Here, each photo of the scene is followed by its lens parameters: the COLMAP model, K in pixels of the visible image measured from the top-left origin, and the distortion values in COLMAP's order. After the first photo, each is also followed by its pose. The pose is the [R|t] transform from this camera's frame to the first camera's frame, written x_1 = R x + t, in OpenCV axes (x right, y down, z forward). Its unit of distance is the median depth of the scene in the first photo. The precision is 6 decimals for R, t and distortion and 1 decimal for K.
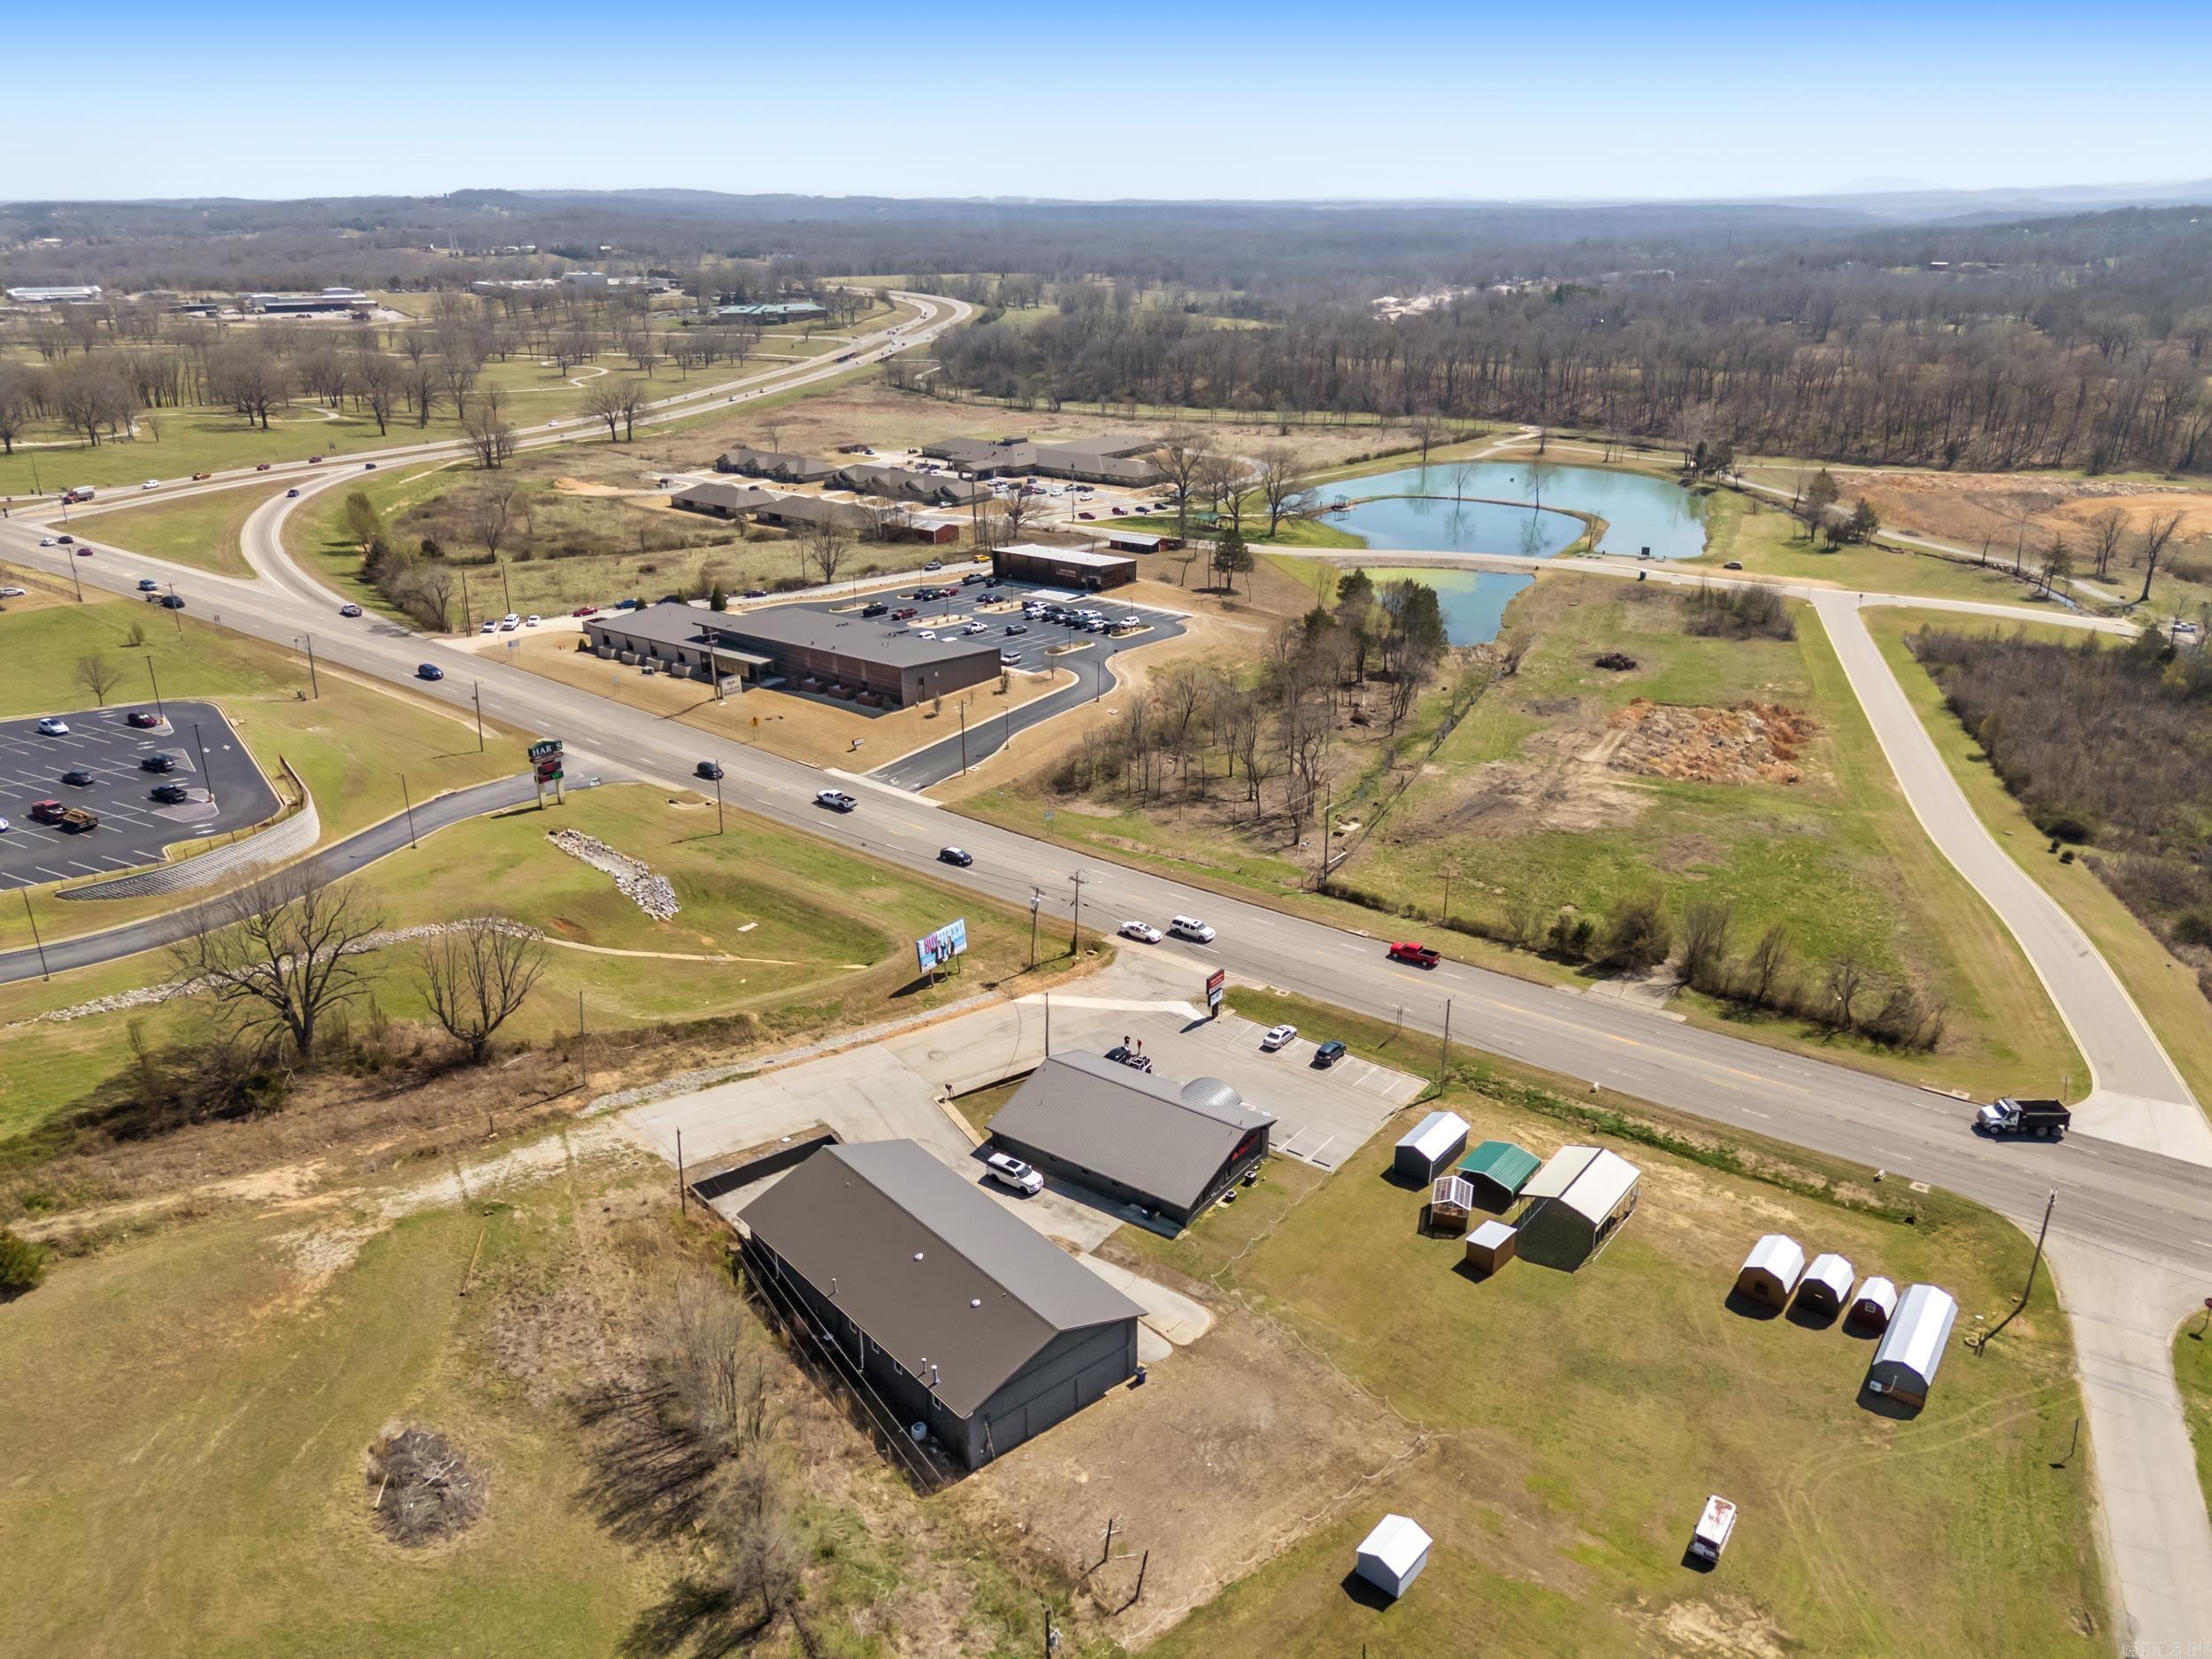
lens RADIAL K [[1619.7, 0, 1112.1], [0, 1619.7, 824.9], [0, 0, 1]] dist [0.078743, -0.078455]
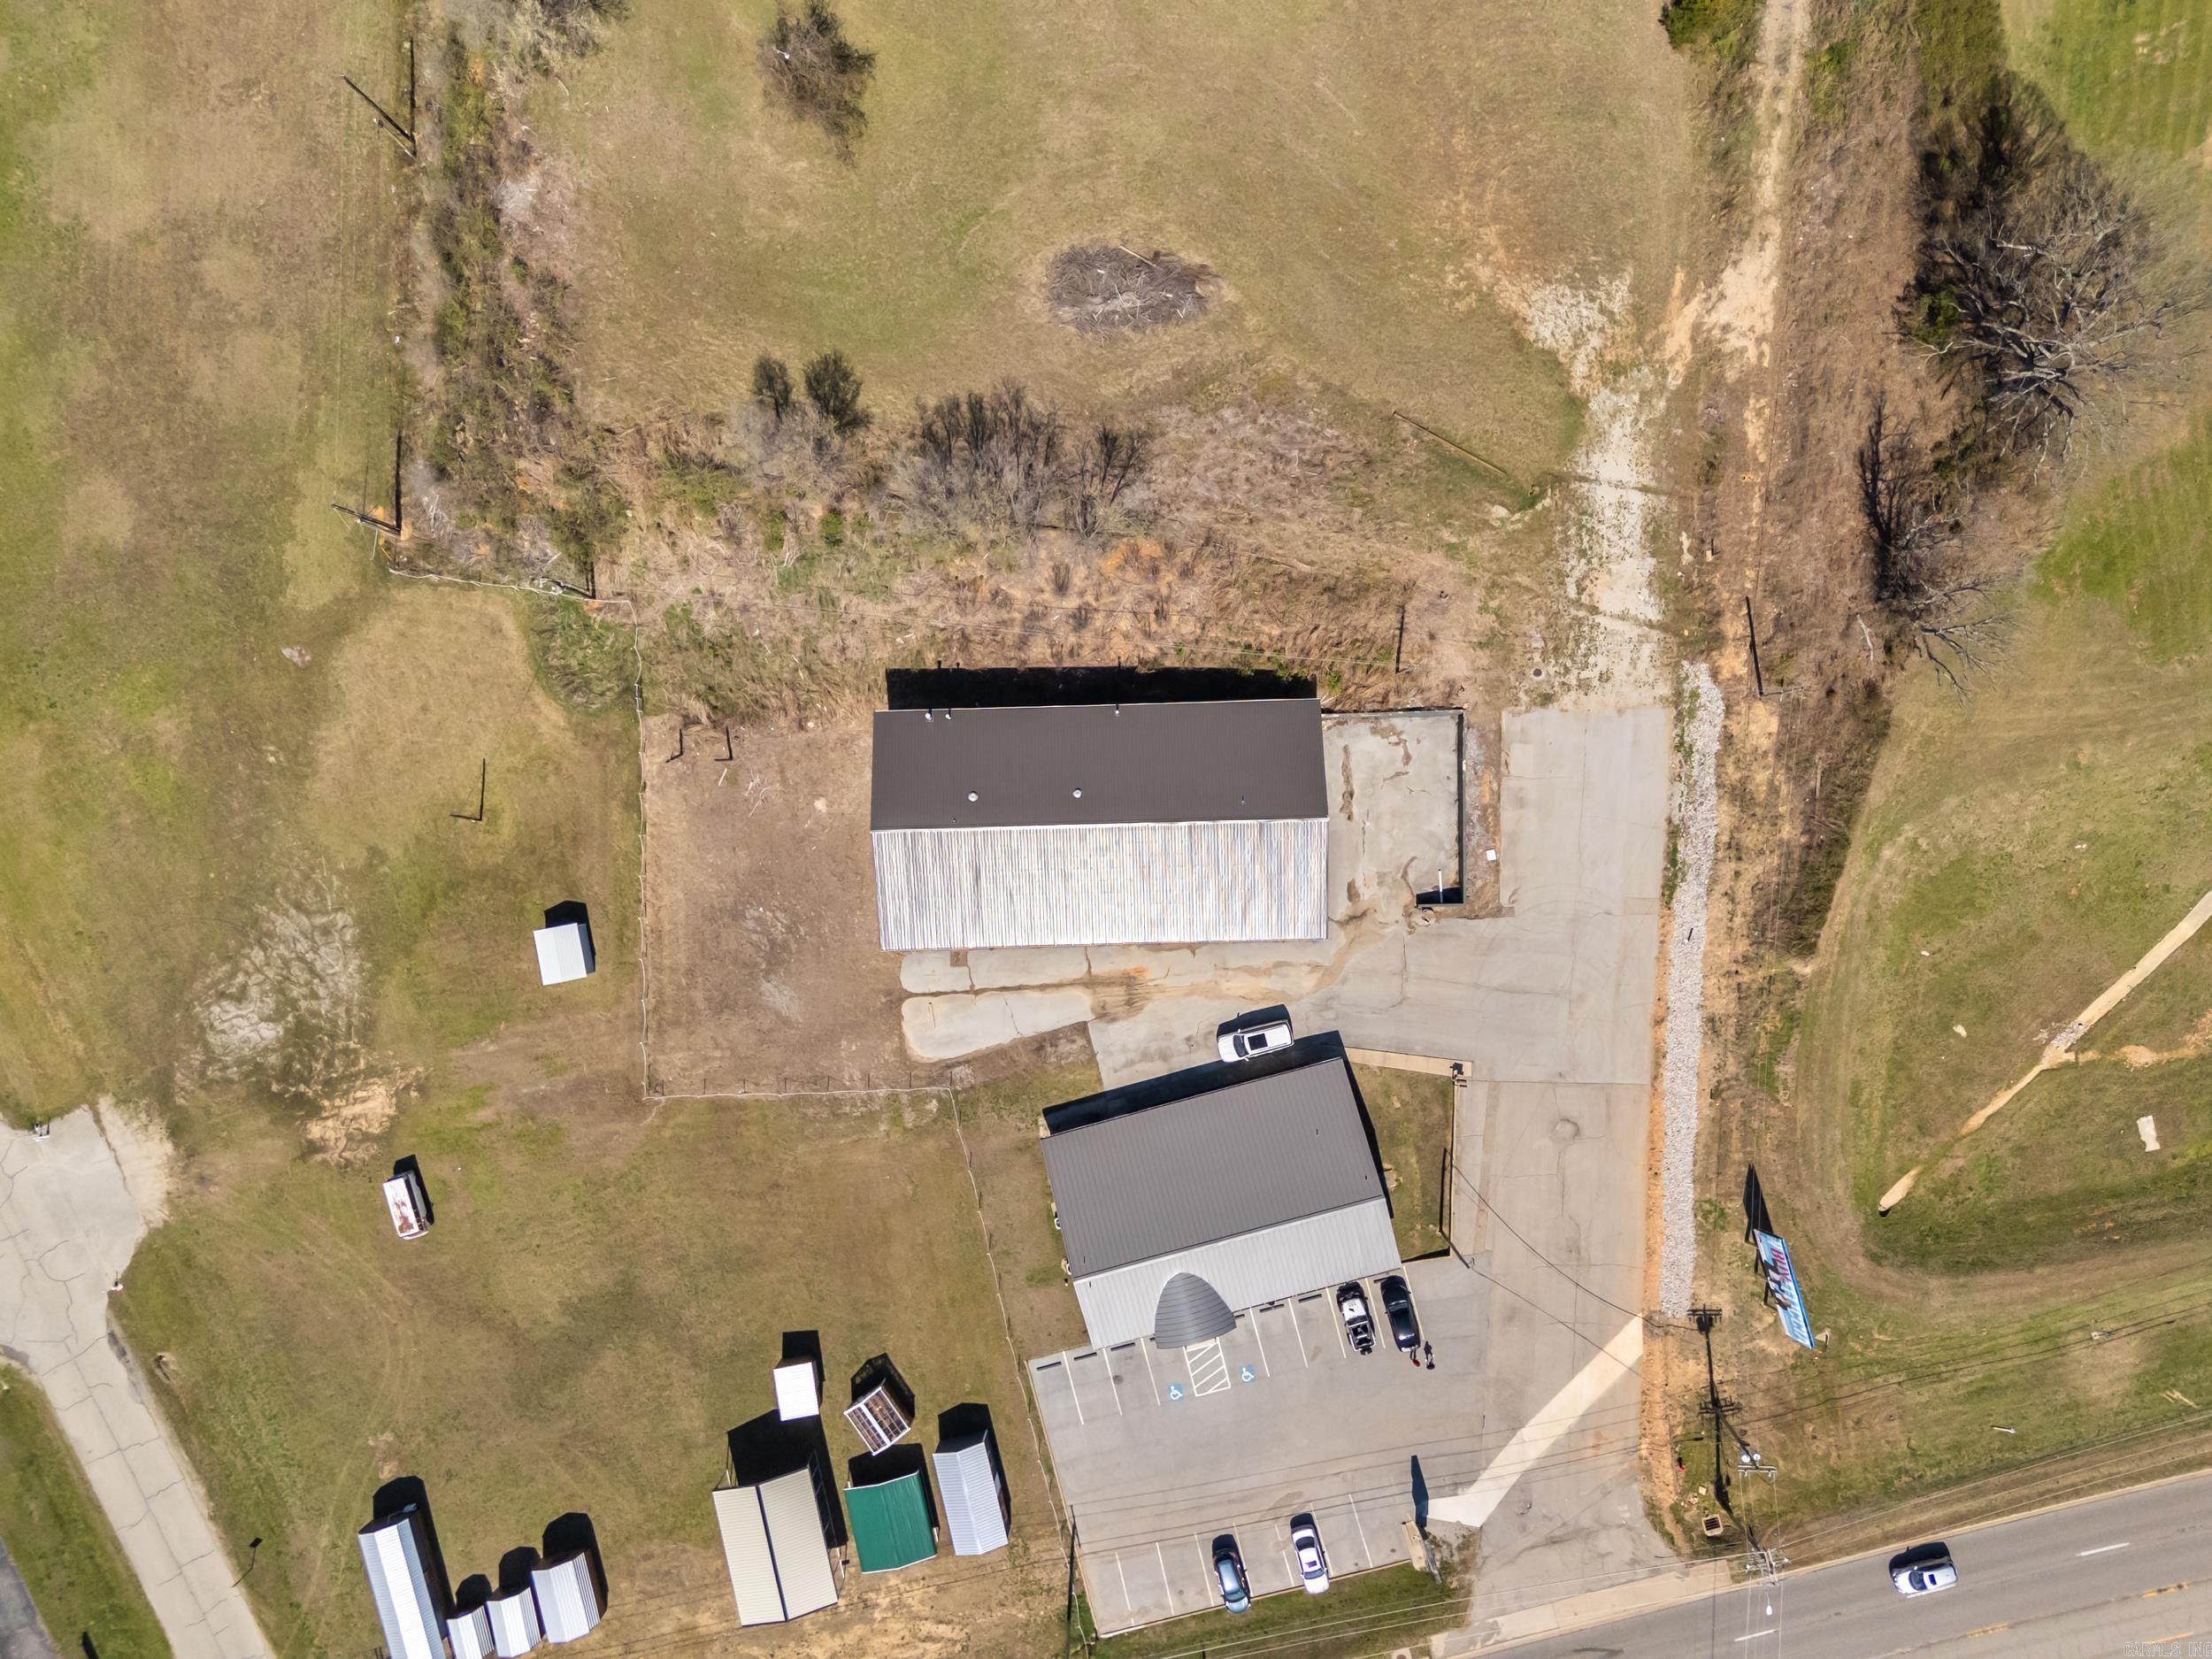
lens RADIAL K [[1619.7, 0, 1112.1], [0, 1619.7, 824.9], [0, 0, 1]] dist [0.078743, -0.078455]
pose [[-0.629703, 0.776821, 0.004911, -0.104824], [-0.257741, -0.214884, 0.942016, -0.516886], [0.732833, 0.591924, 0.335532, 0.622397]]
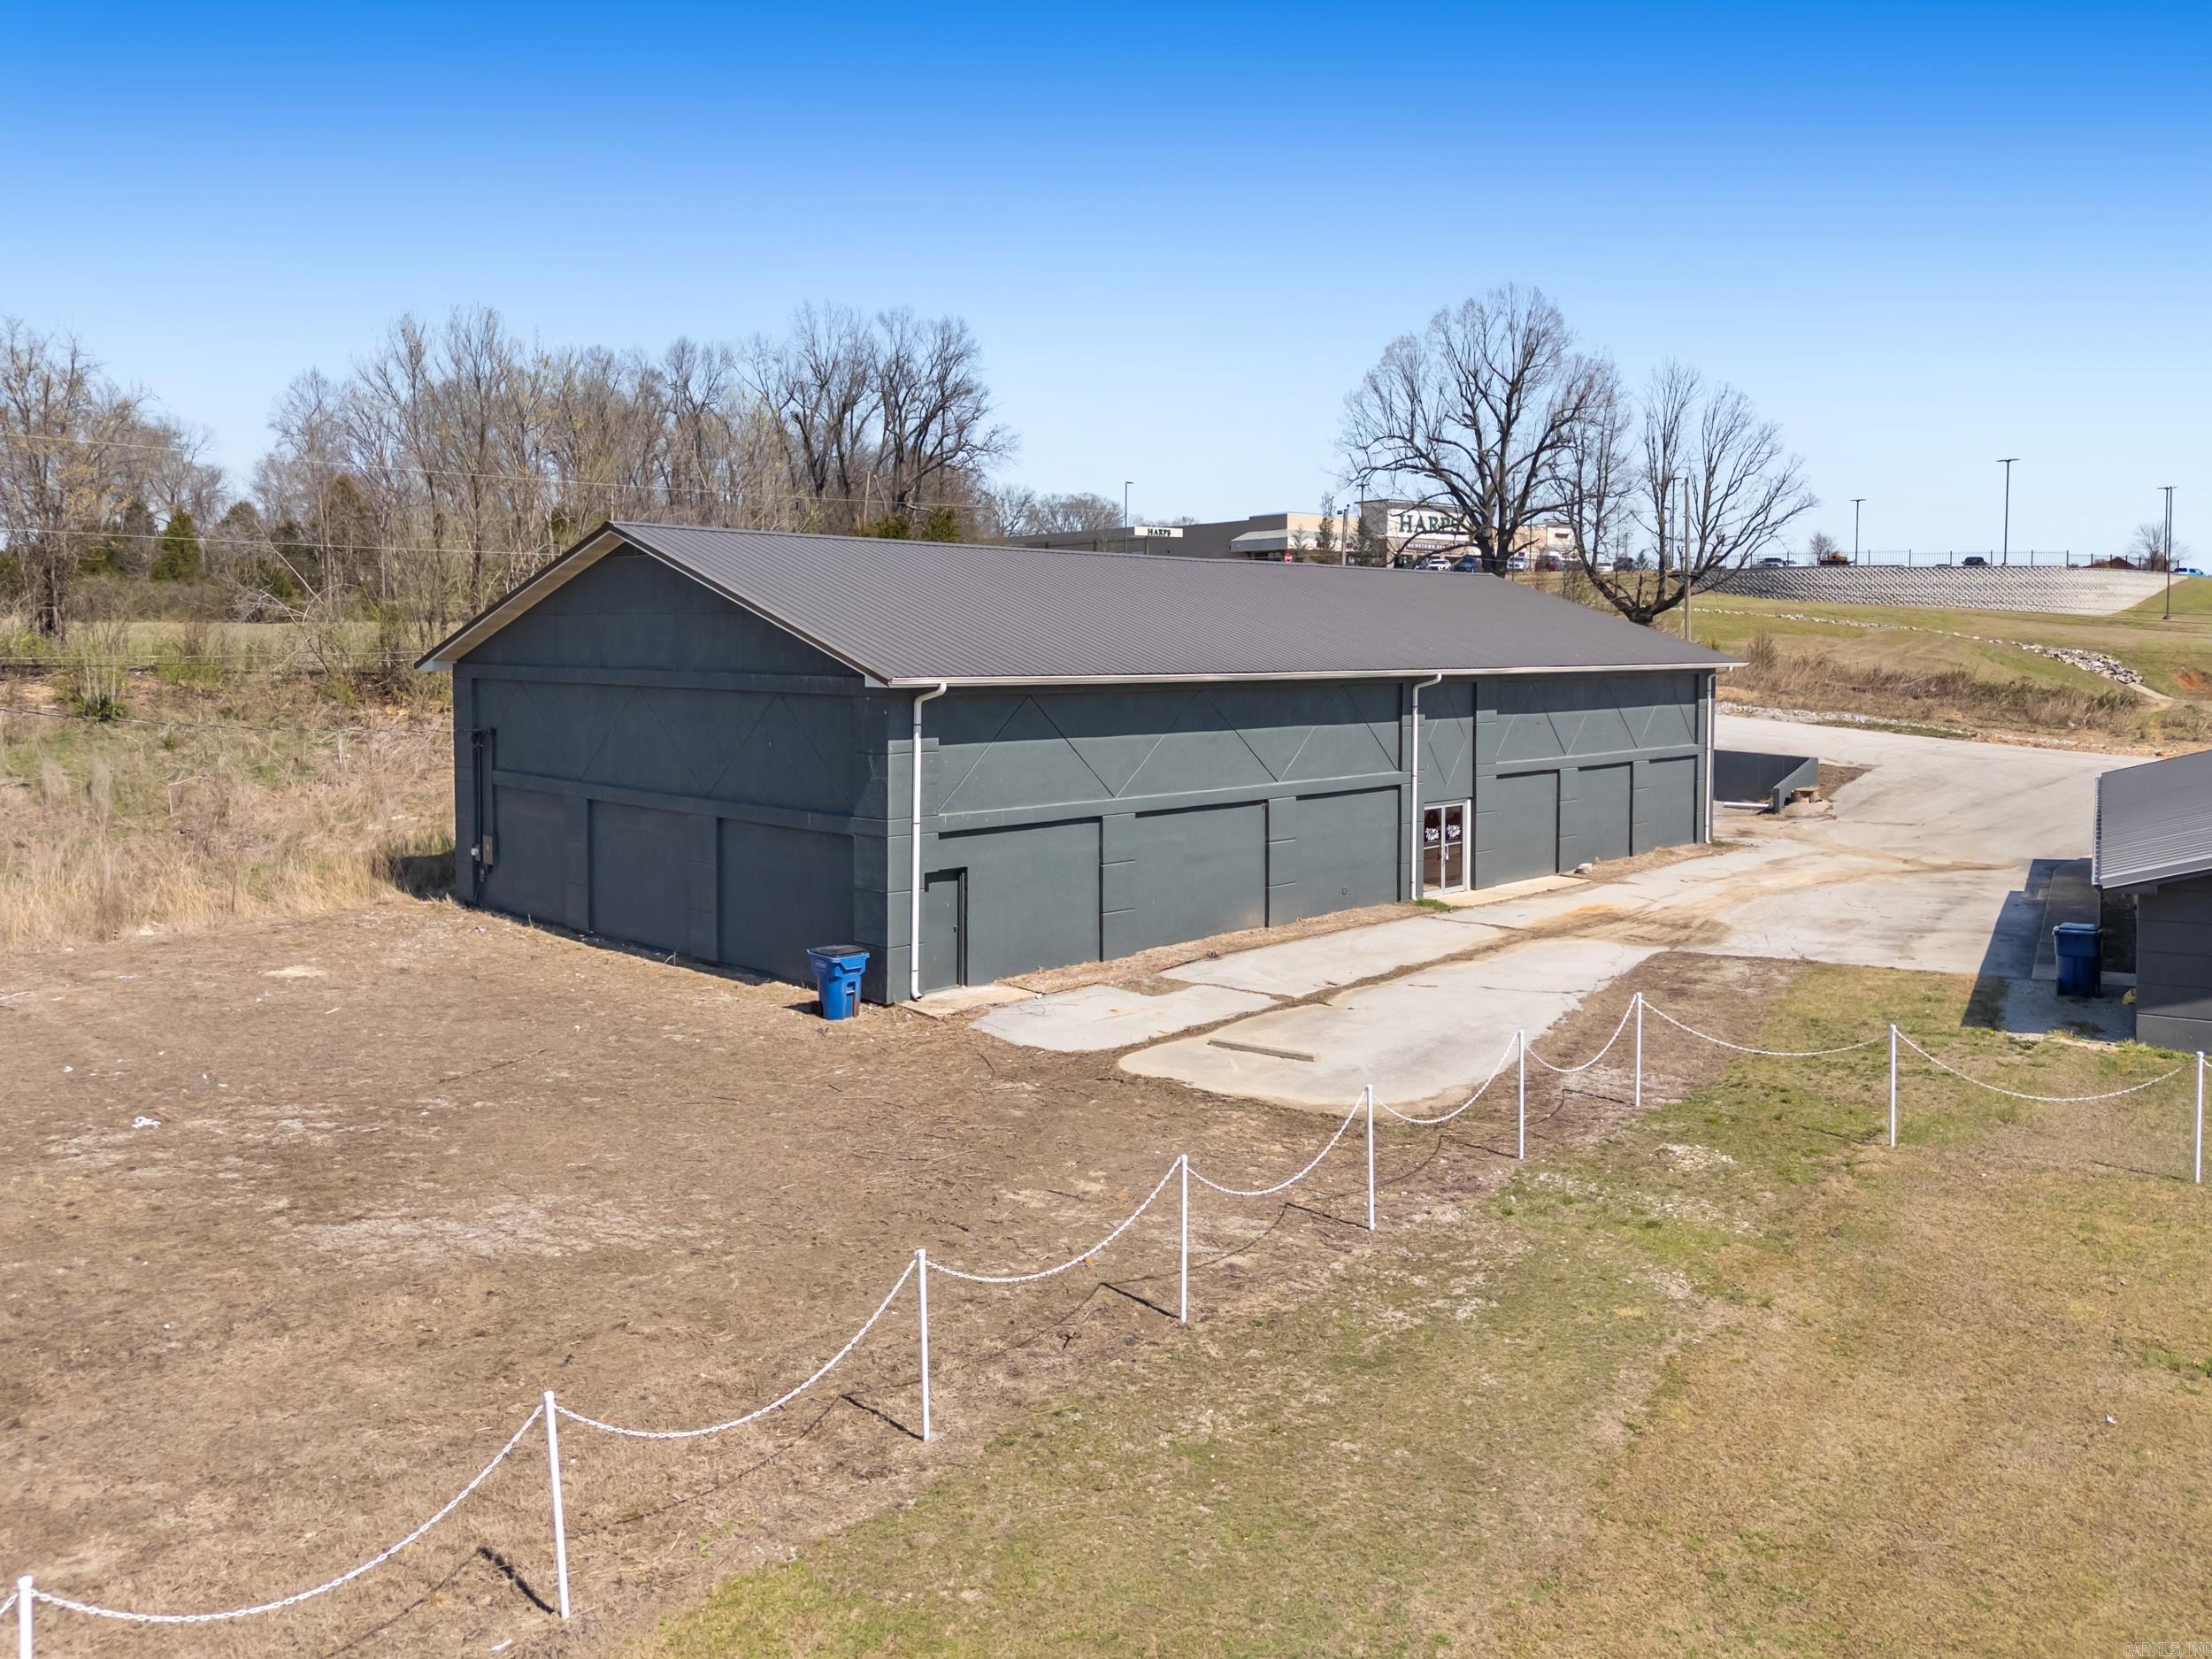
lens RADIAL K [[1678.2, 0, 1112.1], [0, 1678.2, 646.0], [0, 0, 1]] dist [0.055119, -0.027719]
pose [[0.096159, 0.007413, -0.995338, 0.205965], [-0.360145, 0.932481, -0.027848, 0.245340], [0.927927, 0.361144, 0.092336, 0.847571]]
